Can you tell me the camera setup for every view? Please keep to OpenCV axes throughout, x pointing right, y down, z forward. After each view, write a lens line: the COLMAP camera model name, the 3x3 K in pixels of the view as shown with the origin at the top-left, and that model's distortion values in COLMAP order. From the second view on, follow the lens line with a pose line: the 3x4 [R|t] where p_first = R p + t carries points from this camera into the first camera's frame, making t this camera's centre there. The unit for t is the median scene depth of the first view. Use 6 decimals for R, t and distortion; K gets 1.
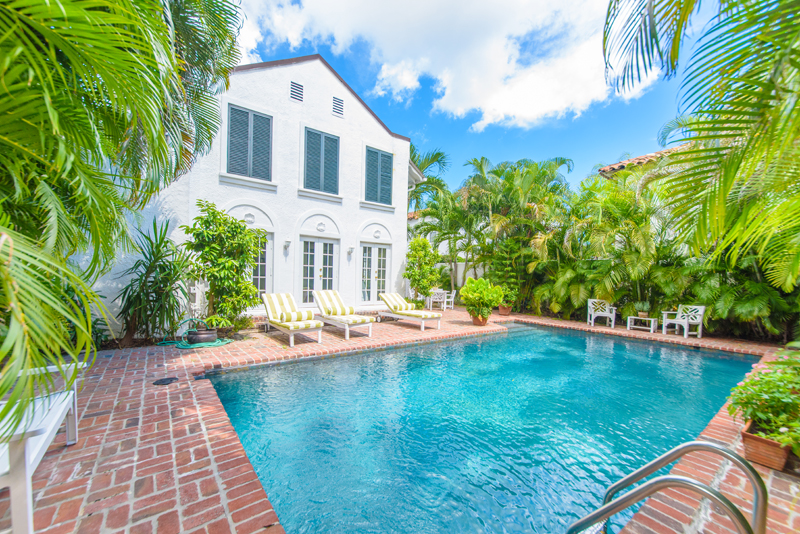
lens RADIAL K [[323.3, 0, 401.5], [0, 323.3, 270.0], [0, 0, 1]] dist [0.002511, 0.000047]
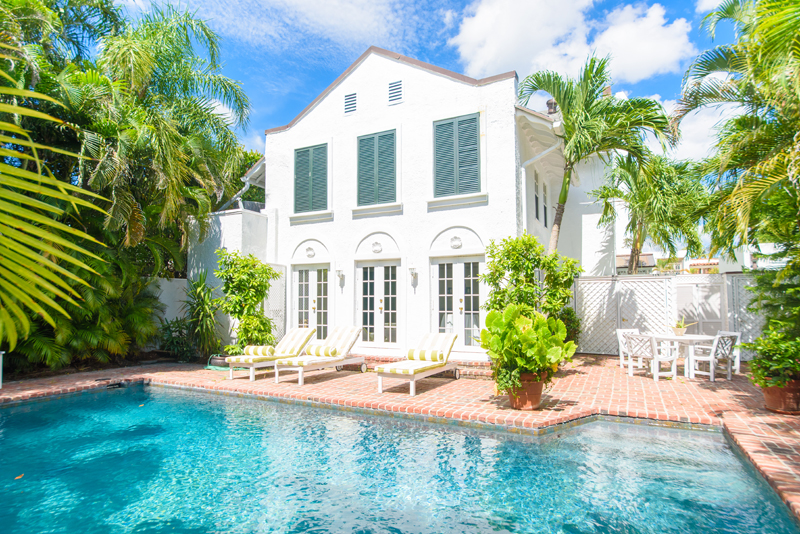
lens RADIAL K [[438.8, 0, 399.3], [0, 438.8, 271.3], [0, 0, 1]] dist [-0.003465, 0.001864]
pose [[0.432415, -0.097154, -0.896426, 0.746450], [0.026271, 0.995114, -0.095177, 0.031833], [0.901292, 0.017606, 0.432854, 0.573956]]
